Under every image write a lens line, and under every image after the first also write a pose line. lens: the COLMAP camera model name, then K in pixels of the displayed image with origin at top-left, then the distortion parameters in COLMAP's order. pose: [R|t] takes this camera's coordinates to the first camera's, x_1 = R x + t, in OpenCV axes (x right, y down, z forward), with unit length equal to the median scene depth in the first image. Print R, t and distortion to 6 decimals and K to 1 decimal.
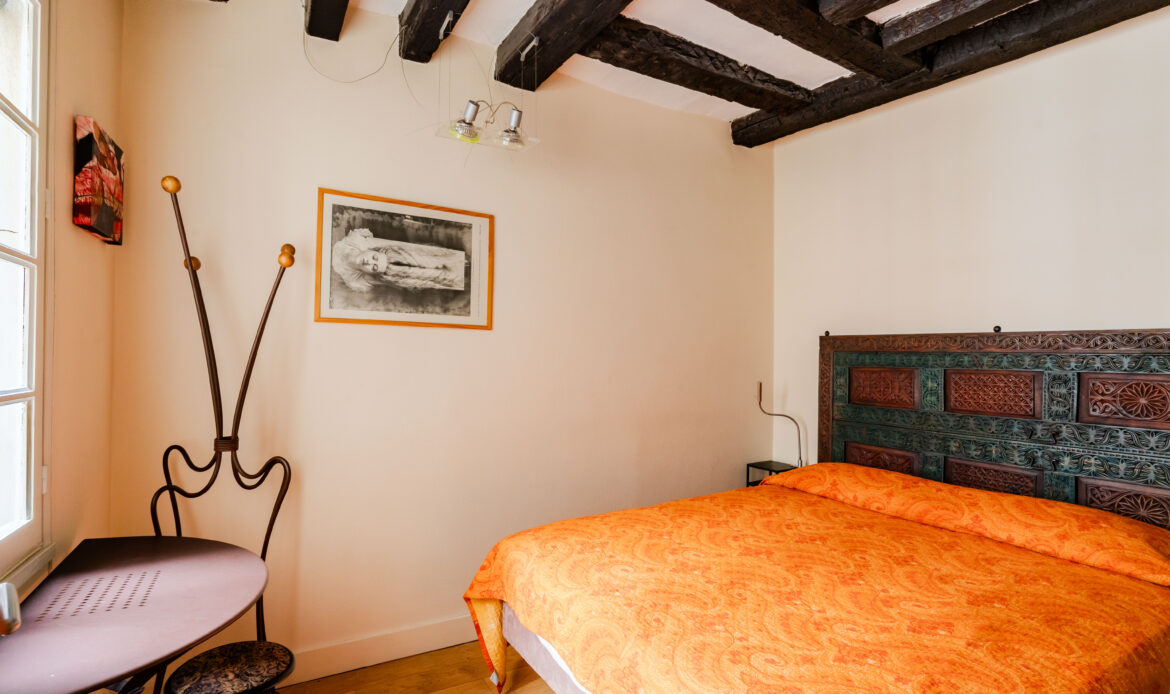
lens RADIAL K [[546.9, 0, 591.6], [0, 546.9, 351.8], [0, 0, 1]] dist [0.003644, -0.001060]
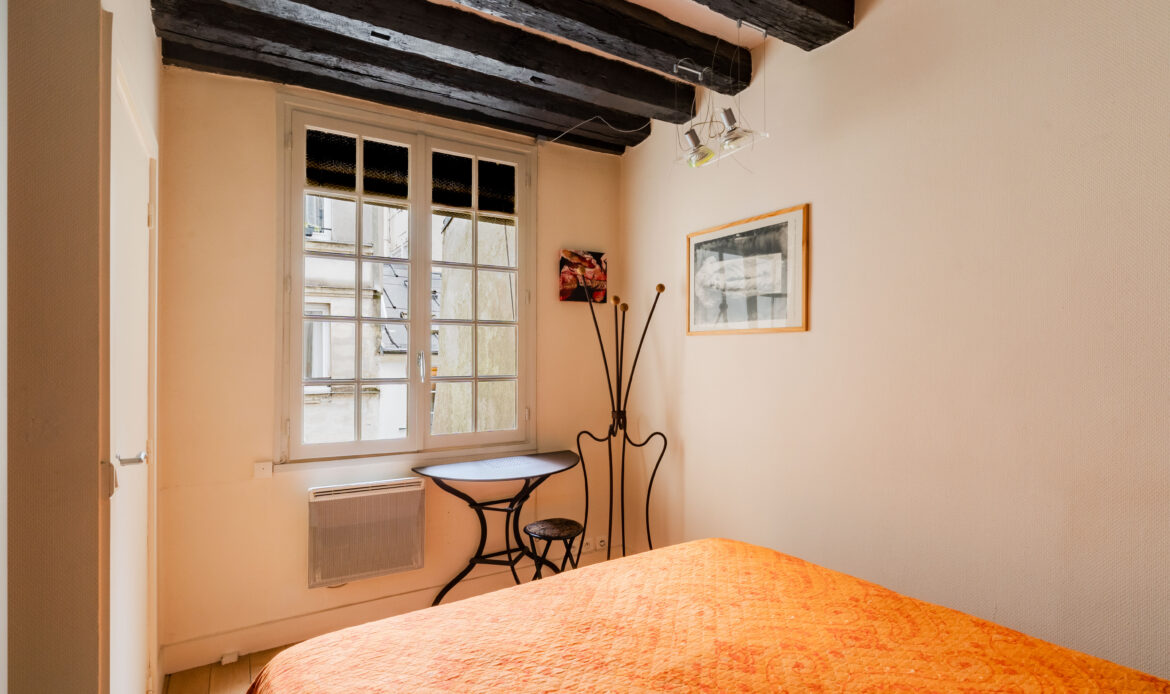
lens RADIAL K [[558.6, 0, 583.4], [0, 558.6, 377.7], [0, 0, 1]] dist [0.000962, -0.000352]
pose [[0.018096, 0.025304, -0.999516, 0.821000], [0.014204, 0.999572, 0.025562, 0.008625], [0.999735, -0.014660, 0.017729, 0.685622]]
